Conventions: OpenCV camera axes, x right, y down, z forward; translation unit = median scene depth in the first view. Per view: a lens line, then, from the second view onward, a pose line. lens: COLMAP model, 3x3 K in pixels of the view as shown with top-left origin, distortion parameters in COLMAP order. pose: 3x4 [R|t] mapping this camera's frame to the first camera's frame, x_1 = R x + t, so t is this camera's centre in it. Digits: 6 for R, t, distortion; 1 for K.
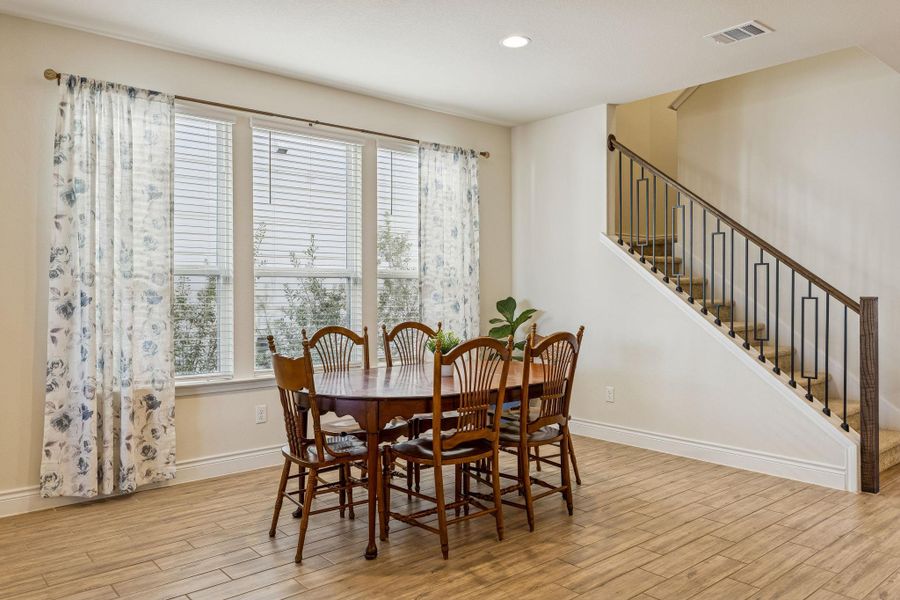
lens RADIAL K [[656.6, 0, 449.8], [0, 656.6, 291.1], [0, 0, 1]] dist [0.002873, -0.002314]
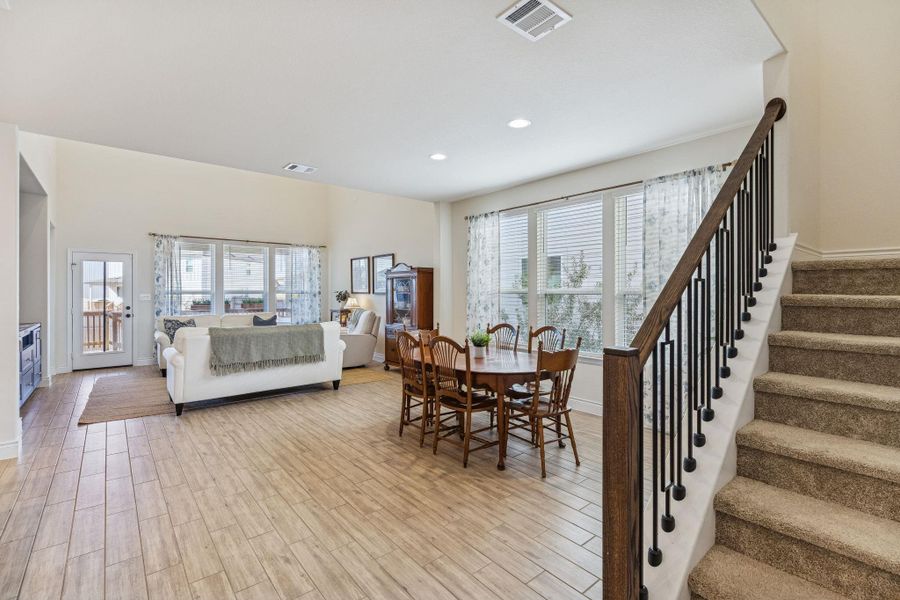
lens RADIAL K [[409.7, 0, 448.0], [0, 409.7, 291.9], [0, 0, 1]] dist [-0.000230, 0.000035]
pose [[-0.012371, 0.002560, -0.999920, 0.971869], [0.000725, 0.999996, 0.002551, -0.036399], [0.999923, -0.000694, -0.012372, 0.888996]]
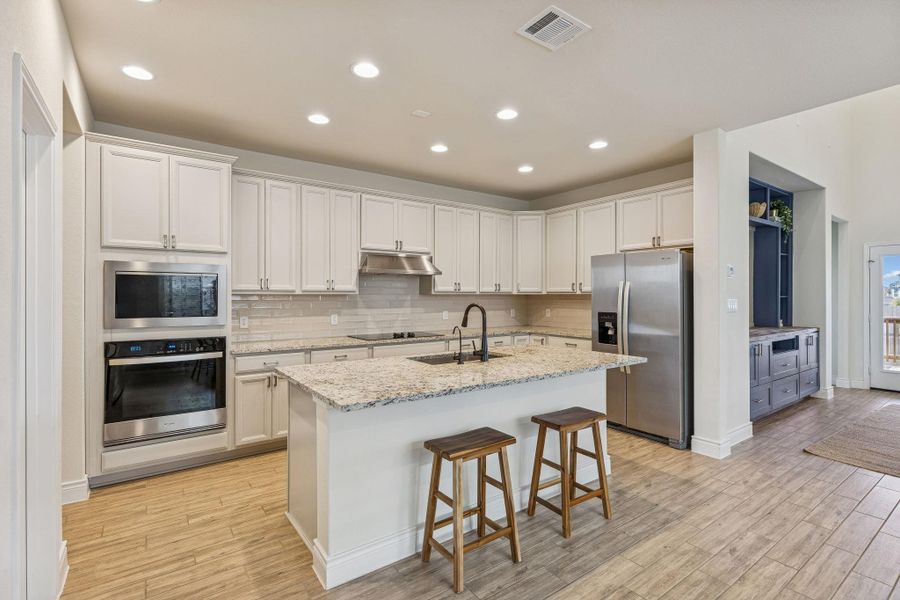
lens RADIAL K [[421.1, 0, 449.1], [0, 421.1, 296.4], [0, 0, 1]] dist [0.001613, 0.000029]
pose [[-0.996122, 0.002995, 0.087929, 0.609326], [0.003295, 0.999989, 0.003256, -0.035640], [-0.087918, 0.003533, -0.996121, 0.906959]]
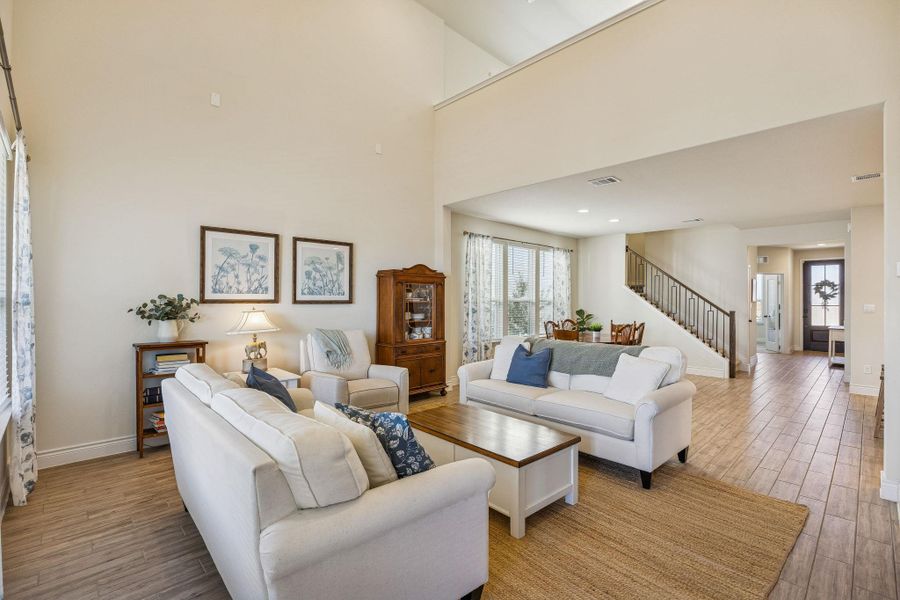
lens RADIAL K [[415.1, 0, 451.1], [0, 415.1, 296.8], [0, 0, 1]] dist [0.002090, 0.000582]
pose [[0.997489, 0.007193, 0.070456, -0.748321], [-0.006705, 0.999952, -0.007161, -0.033473], [-0.070504, 0.006671, 0.997489, -0.759469]]
